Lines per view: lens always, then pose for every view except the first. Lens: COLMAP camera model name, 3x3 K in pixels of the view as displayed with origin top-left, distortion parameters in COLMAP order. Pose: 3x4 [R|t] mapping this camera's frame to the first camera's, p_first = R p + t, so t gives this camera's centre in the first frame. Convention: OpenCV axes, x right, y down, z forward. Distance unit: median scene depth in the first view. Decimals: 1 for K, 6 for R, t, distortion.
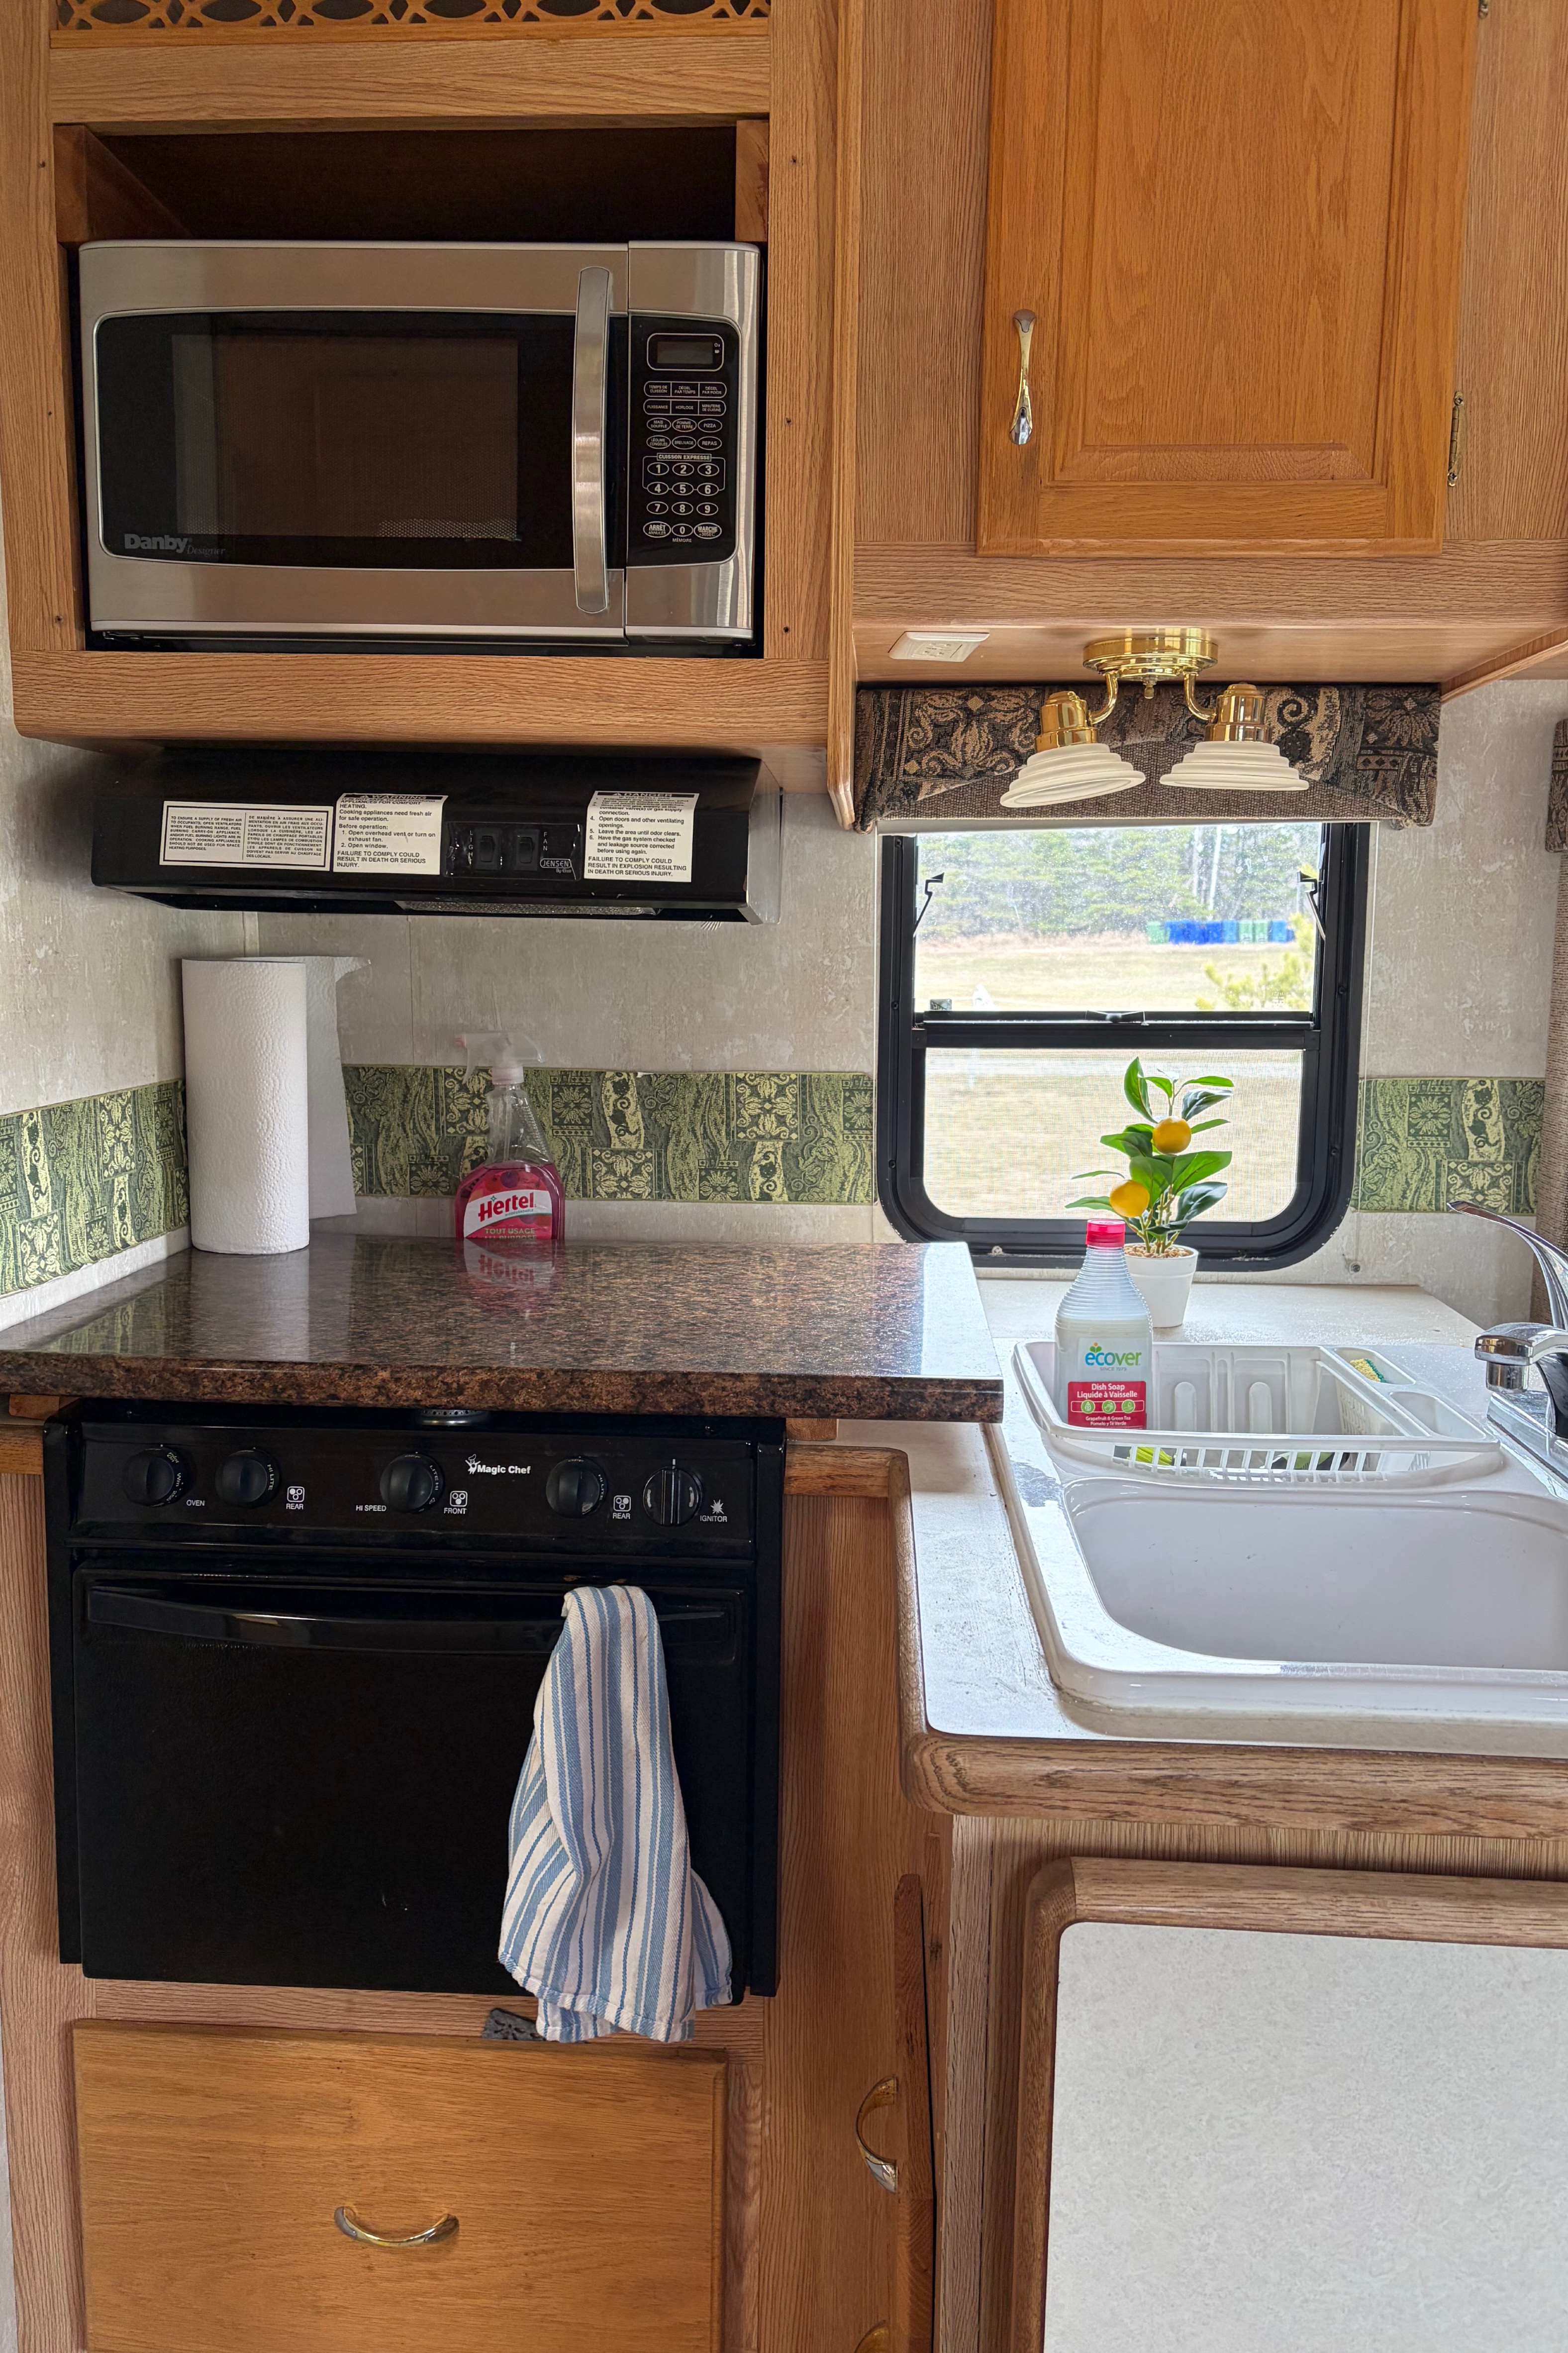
lens RADIAL K [[1769.9, 0, 784.0], [0, 1769.9, 1176.5], [0, 0, 1]] dist [0.024664, -0.002019]
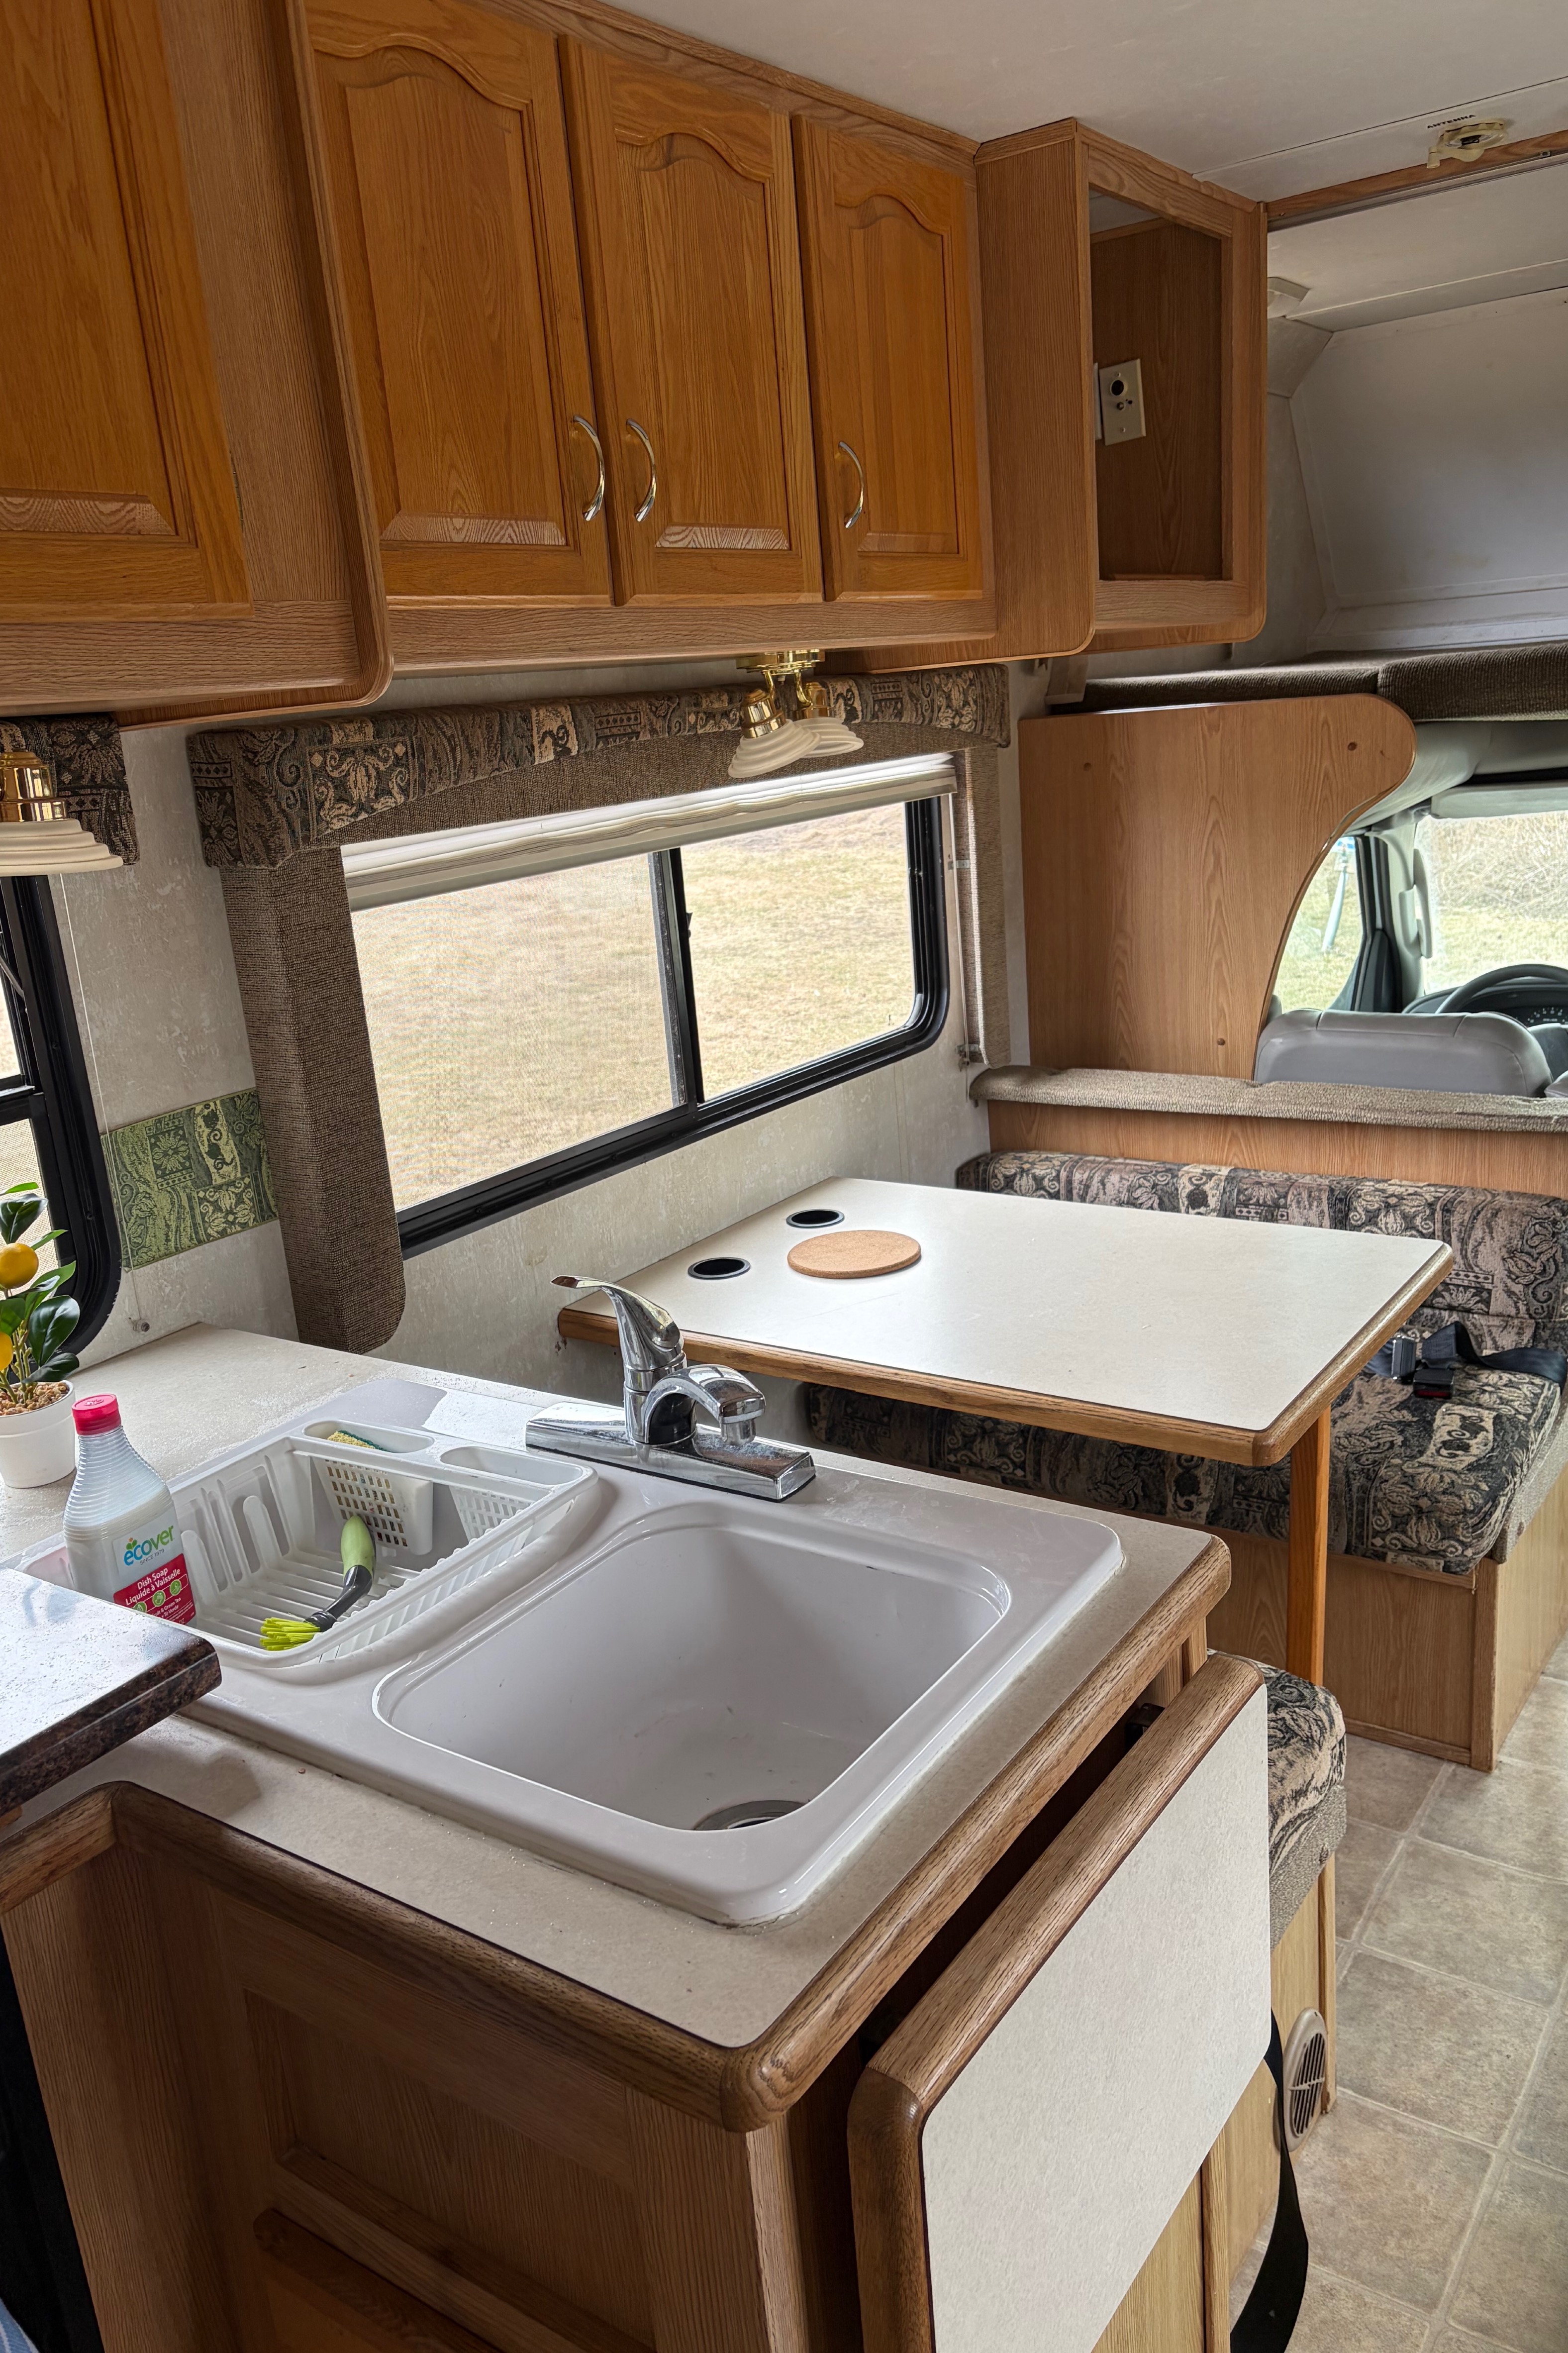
lens RADIAL K [[1769.9, 0, 784.0], [0, 1769.9, 1176.5], [0, 0, 1]] dist [0.024664, -0.002019]
pose [[0.526190, -0.276095, 0.804298, -0.243074], [0.209100, 0.958794, 0.192331, -0.139901], [-0.824258, 0.066976, 0.562239, 0.190862]]
